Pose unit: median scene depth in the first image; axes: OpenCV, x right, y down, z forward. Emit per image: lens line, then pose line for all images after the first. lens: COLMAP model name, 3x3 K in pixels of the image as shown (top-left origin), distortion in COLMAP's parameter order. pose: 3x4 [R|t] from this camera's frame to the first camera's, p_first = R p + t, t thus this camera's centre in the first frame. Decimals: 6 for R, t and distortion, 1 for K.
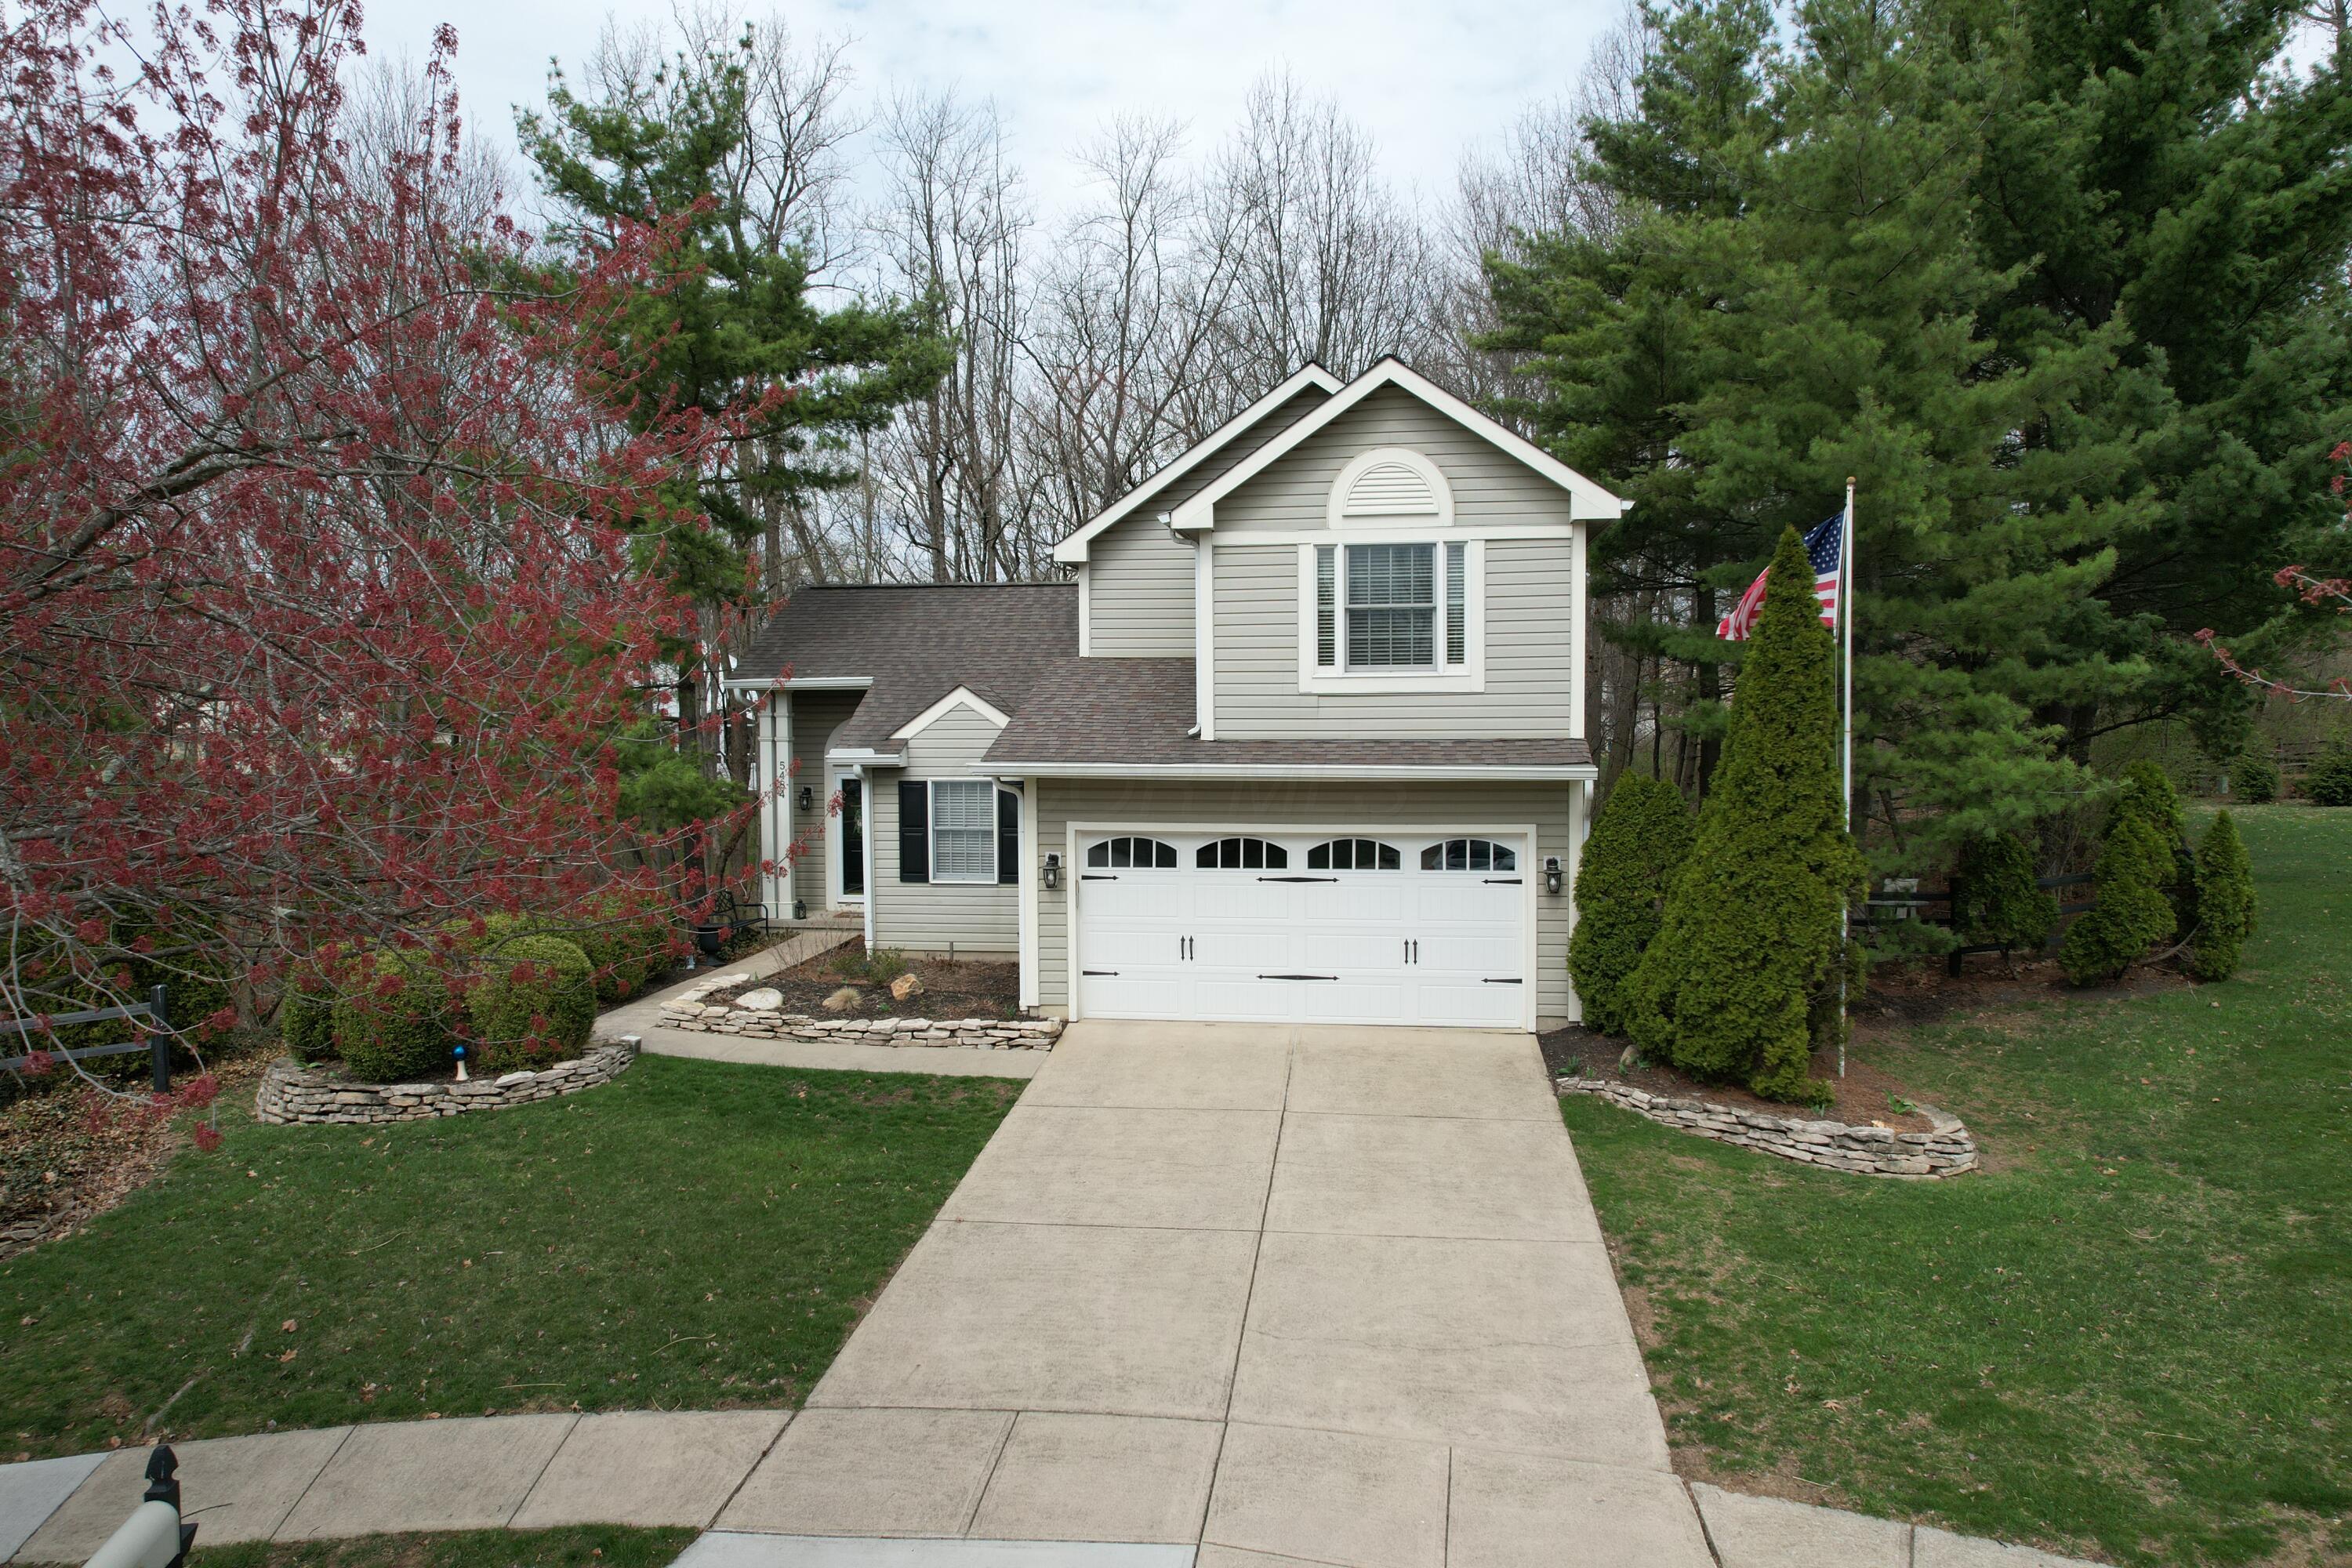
lens RADIAL K [[1495.6, 0, 1177.6], [0, 1495.6, 791.6], [0, 0, 1]] dist [-0.080623, 0.073363]
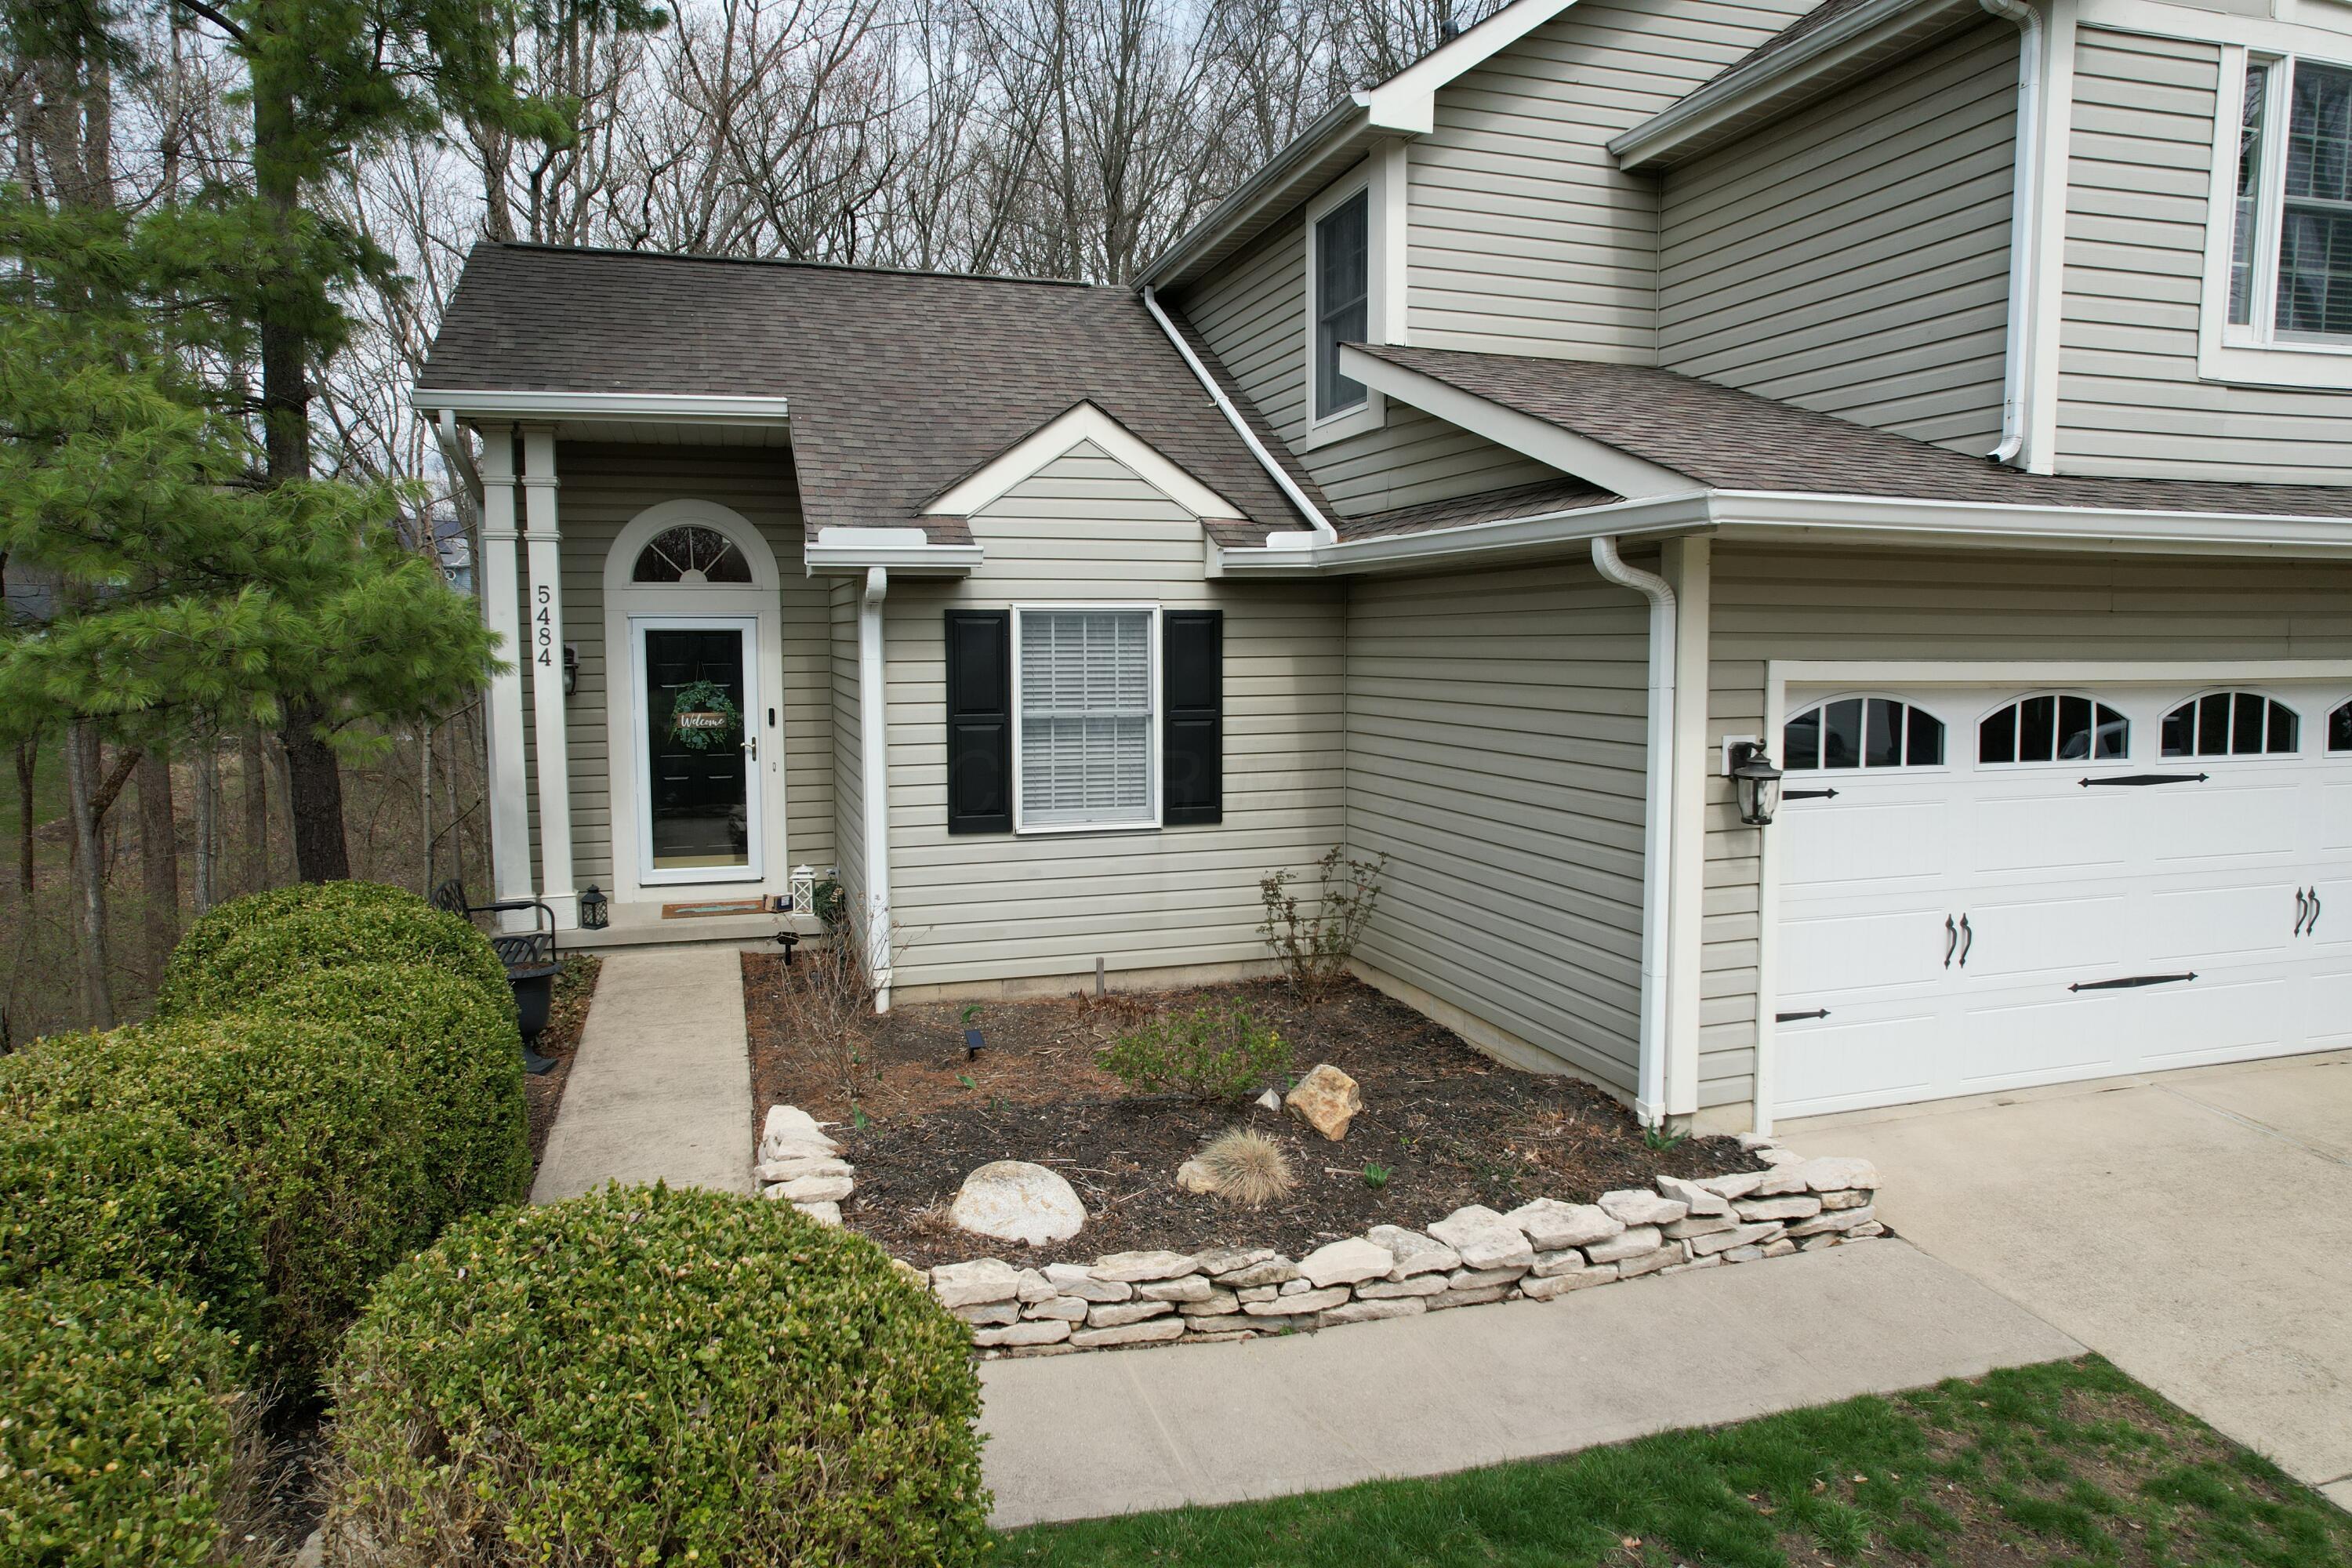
lens RADIAL K [[1497.6, 0, 1188.0], [0, 1497.6, 793.5], [0, 0, 1]] dist [-0.039496, 0.021071]
pose [[0.900095, -0.042596, 0.433607, -0.408289], [0.020741, 0.998270, 0.055012, 0.031429], [-0.435200, -0.040522, 0.899421, 0.718886]]
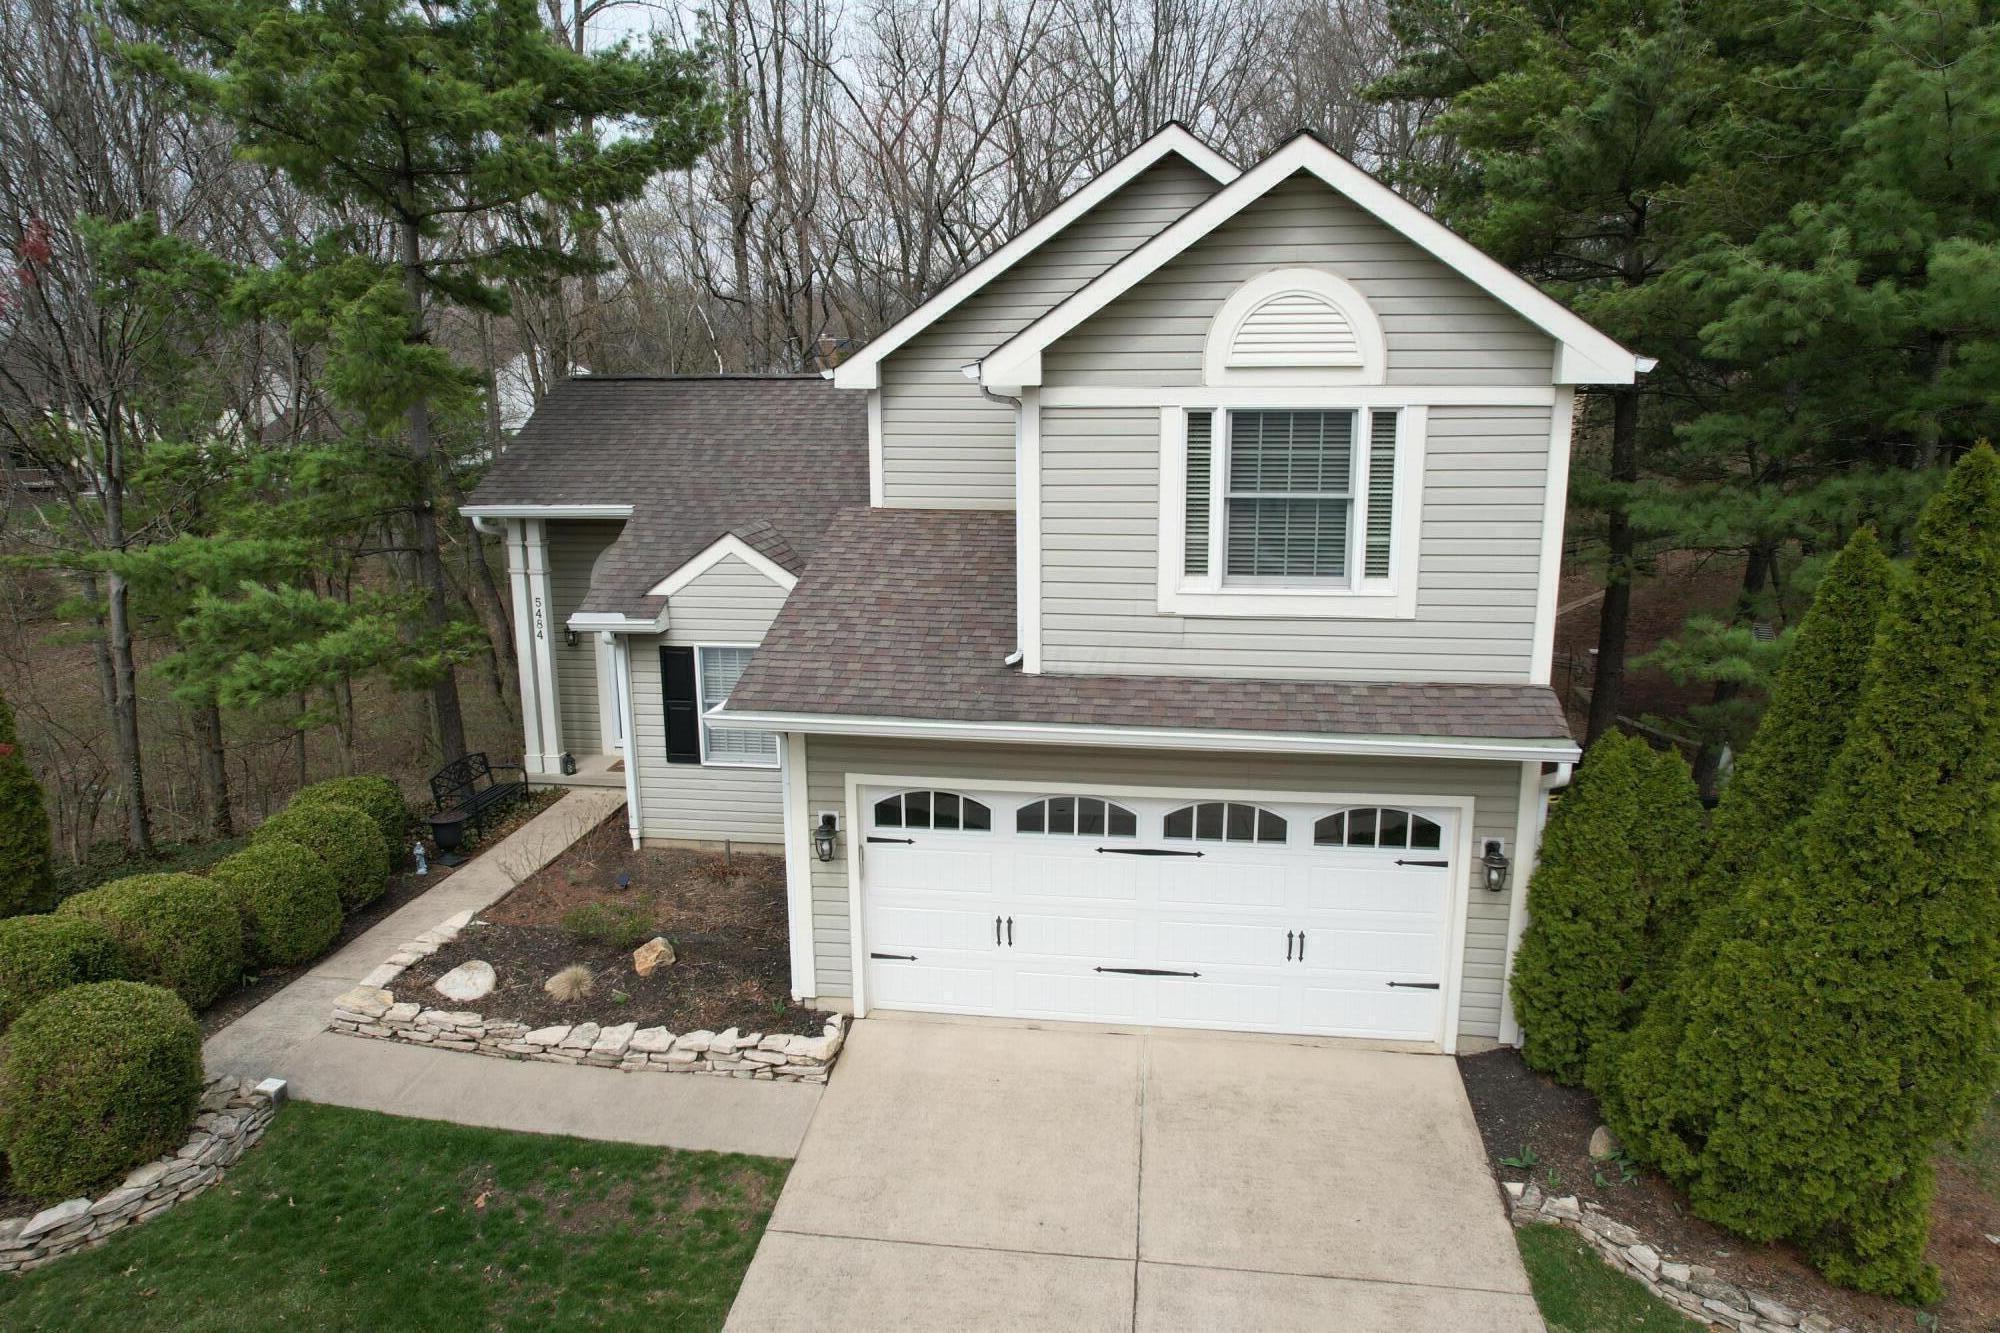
lens RADIAL K [[1271.8, 0, 1001.3], [0, 1271.8, 673.0], [0, 0, 1]] dist [-0.080623, 0.073363]
pose [[1.000000, -0.000087, -0.000355, 0.005253], [0.000145, 0.985884, 0.167428, -0.141327], [0.000335, -0.167428, 0.985884, 0.385735]]
